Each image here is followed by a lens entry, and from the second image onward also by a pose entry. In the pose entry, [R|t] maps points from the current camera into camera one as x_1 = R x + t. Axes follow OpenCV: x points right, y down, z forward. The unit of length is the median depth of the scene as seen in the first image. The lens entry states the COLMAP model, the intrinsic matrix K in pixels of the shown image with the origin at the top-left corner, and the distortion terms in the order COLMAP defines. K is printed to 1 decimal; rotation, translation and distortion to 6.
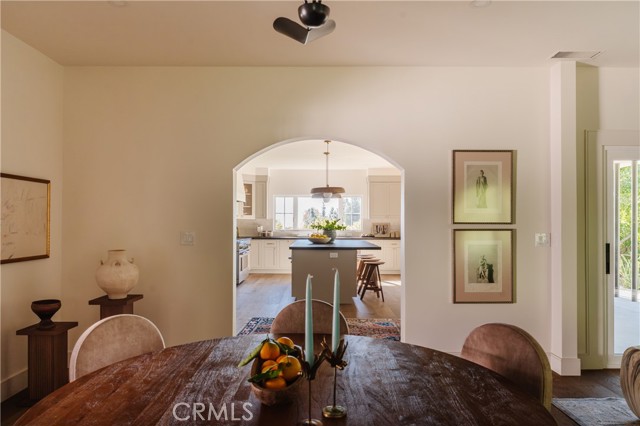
lens RADIAL K [[464.6, 0, 319.7], [0, 464.6, 214.8], [0, 0, 1]] dist [0.003245, 0.000551]
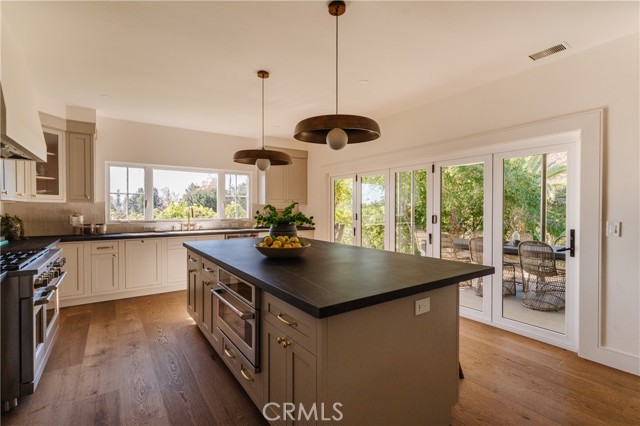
lens RADIAL K [[300.7, 0, 320.2], [0, 300.7, 209.8], [0, 0, 1]] dist [0.002648, 0.002032]
pose [[0.822369, -0.004290, 0.568939, -0.097522], [-0.007249, 0.999811, 0.018016, 0.009356], [-0.568909, -0.018940, 0.822182, 0.557807]]
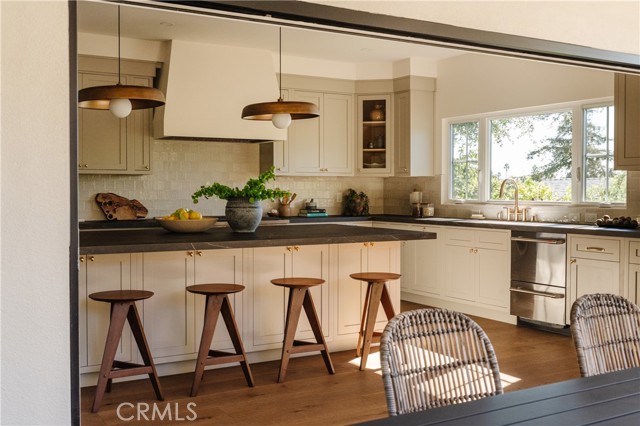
lens RADIAL K [[745.3, 0, 317.9], [0, 745.3, 213.3], [0, 0, 1]] dist [0.225433, 0.000000]
pose [[0.525333, 0.023950, -0.850560, 0.448747], [0.009957, 0.999362, 0.034290, 0.019551], [0.850838, -0.026483, 0.524760, 0.558390]]
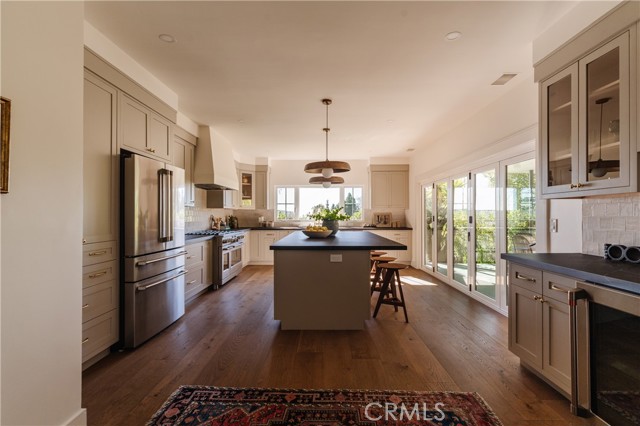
lens RADIAL K [[300.7, 0, 322.0], [0, 300.7, 214.1], [0, 0, 1]] dist [0.002648, 0.002032]
pose [[0.999942, -0.005114, -0.009458, 0.008962], [0.005247, 0.999887, 0.014098, 0.010834], [0.009385, -0.014147, 0.999856, 0.364669]]
